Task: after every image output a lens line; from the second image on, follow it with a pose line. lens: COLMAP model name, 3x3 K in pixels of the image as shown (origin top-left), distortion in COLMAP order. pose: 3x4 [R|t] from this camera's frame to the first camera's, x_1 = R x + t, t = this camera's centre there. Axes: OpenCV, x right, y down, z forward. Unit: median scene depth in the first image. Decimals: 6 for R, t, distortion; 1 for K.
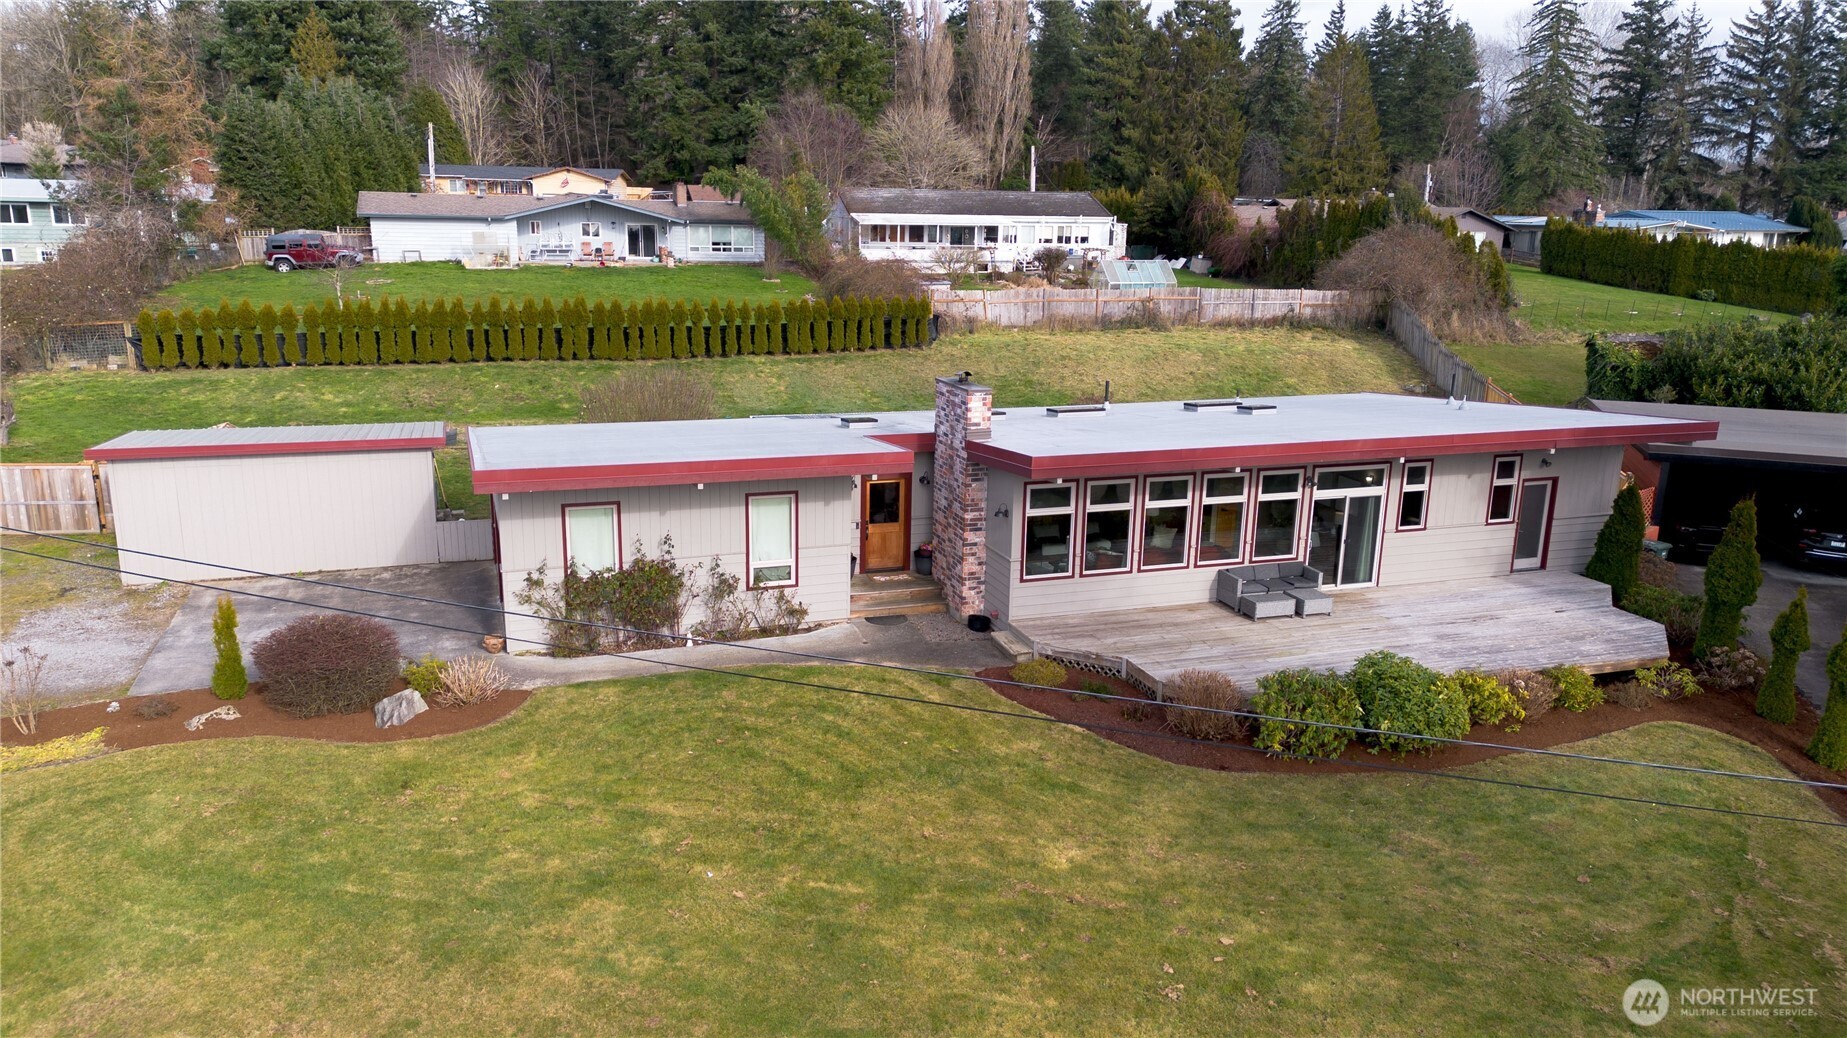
lens RADIAL K [[1288.5, 0, 923.5], [0, 1288.5, 519.0], [0, 0, 1]] dist [0.081888, -0.073756]
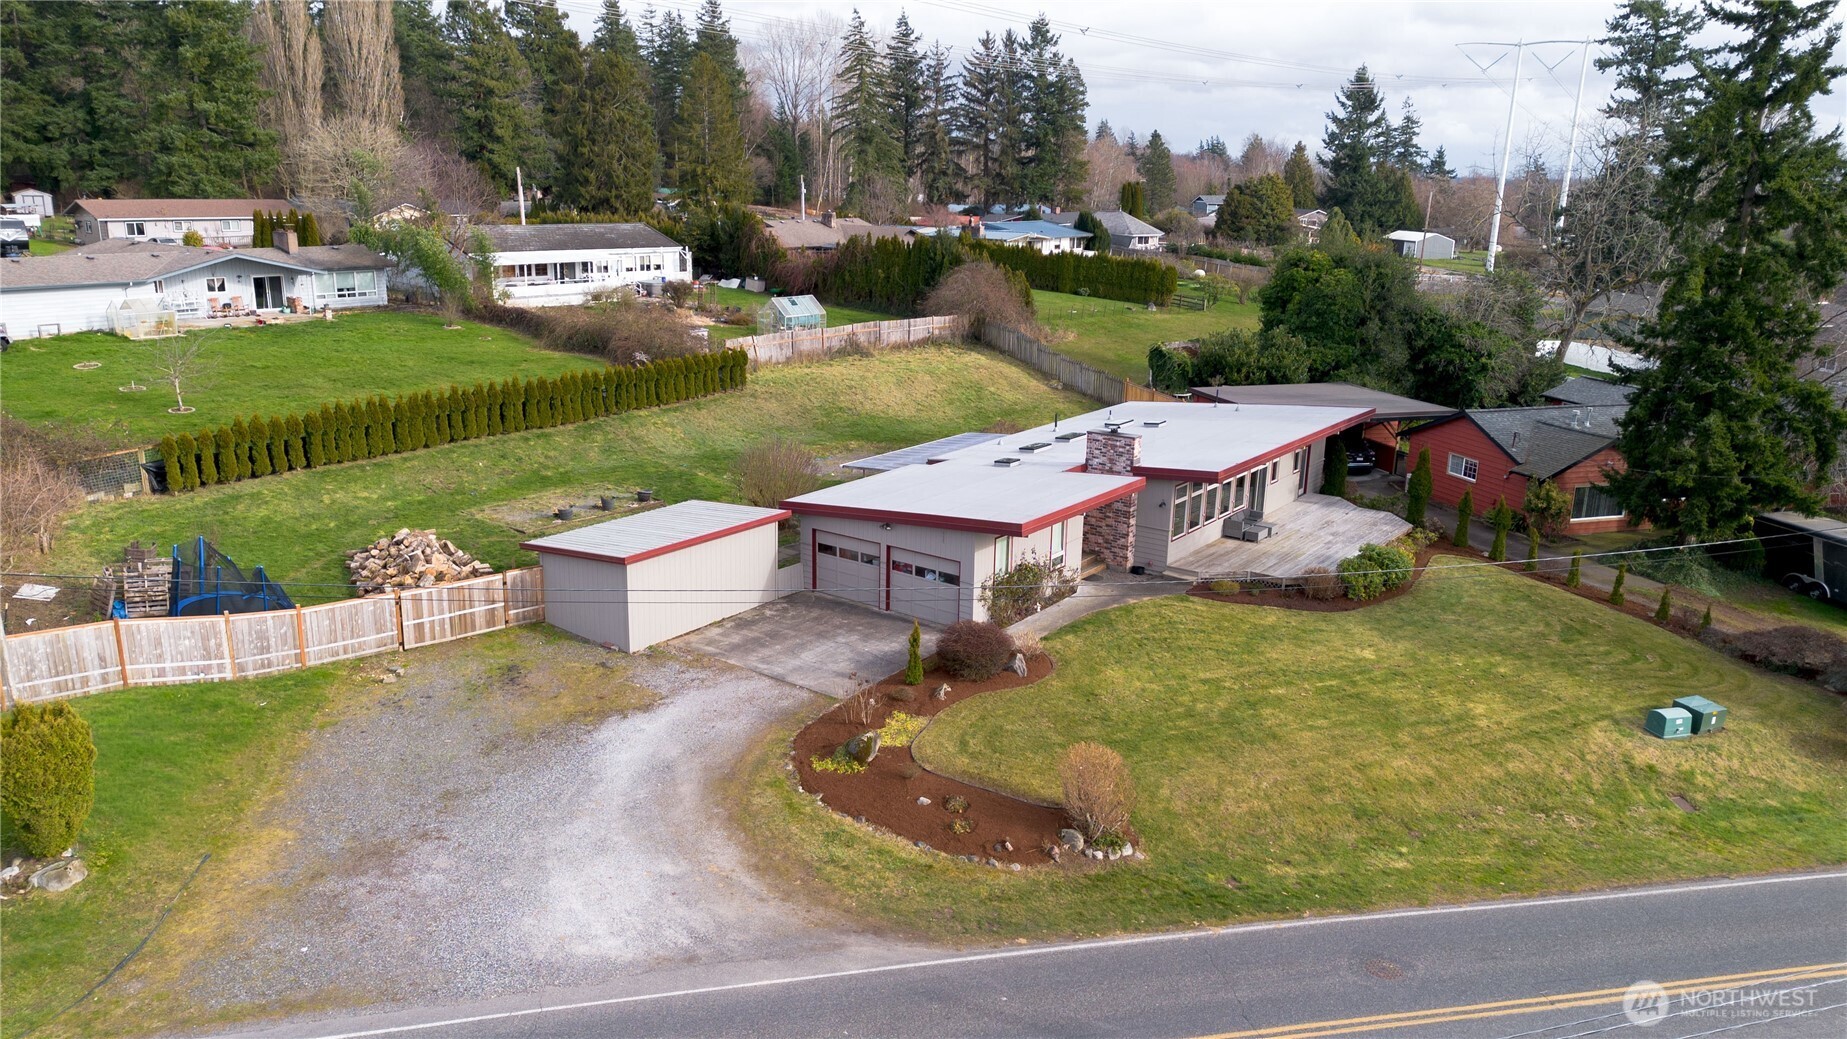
lens RADIAL K [[1279.6, 0, 927.9], [0, 1279.6, 527.6], [0, 0, 1]] dist [0.086032, -0.087202]
pose [[0.829154, -0.154178, 0.537338, -0.619779], [0.134242, 0.988004, 0.076340, -0.081107], [-0.542662, 0.008836, 0.839905, -0.161819]]
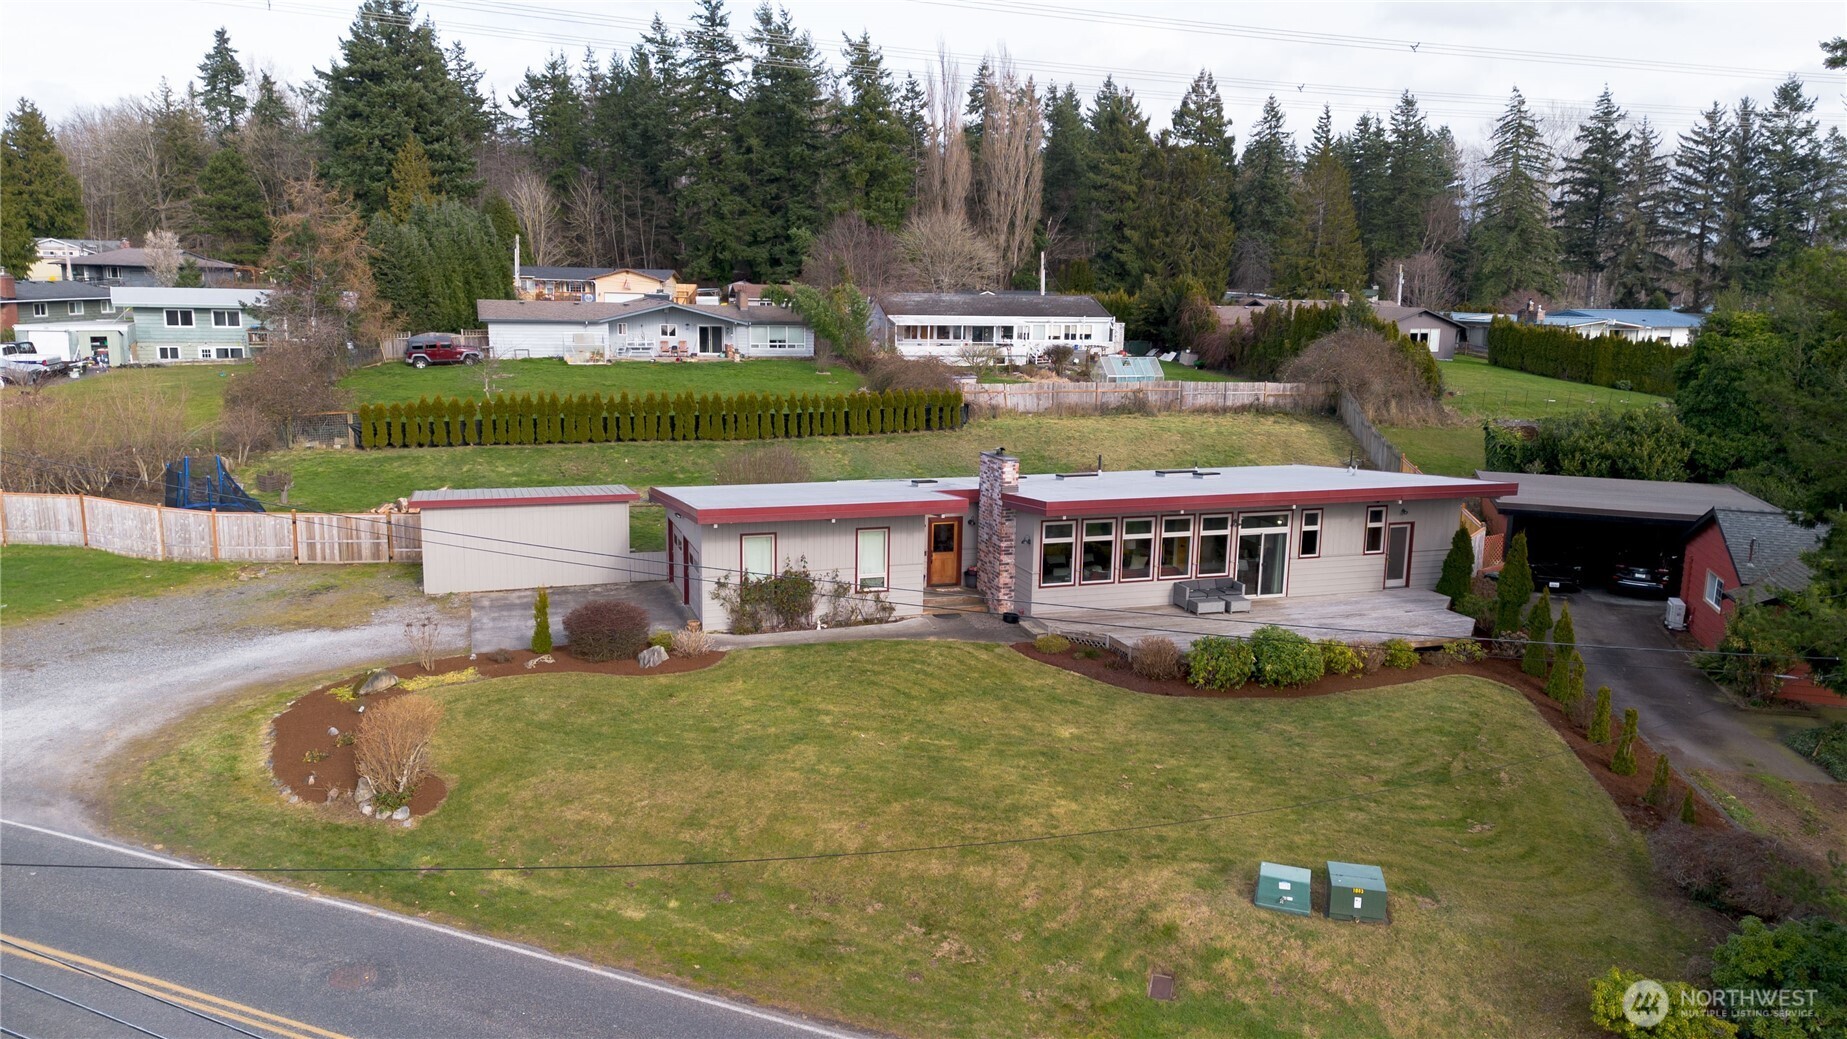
lens RADIAL K [[1279.6, 0, 927.9], [0, 1279.6, 527.6], [0, 0, 1]] dist [0.086032, -0.087202]
pose [[0.999987, -0.000033, -0.005132, -0.024632], [-0.000244, 0.998547, -0.053888, 0.031925], [0.005126, 0.053889, 0.998534, -0.261440]]
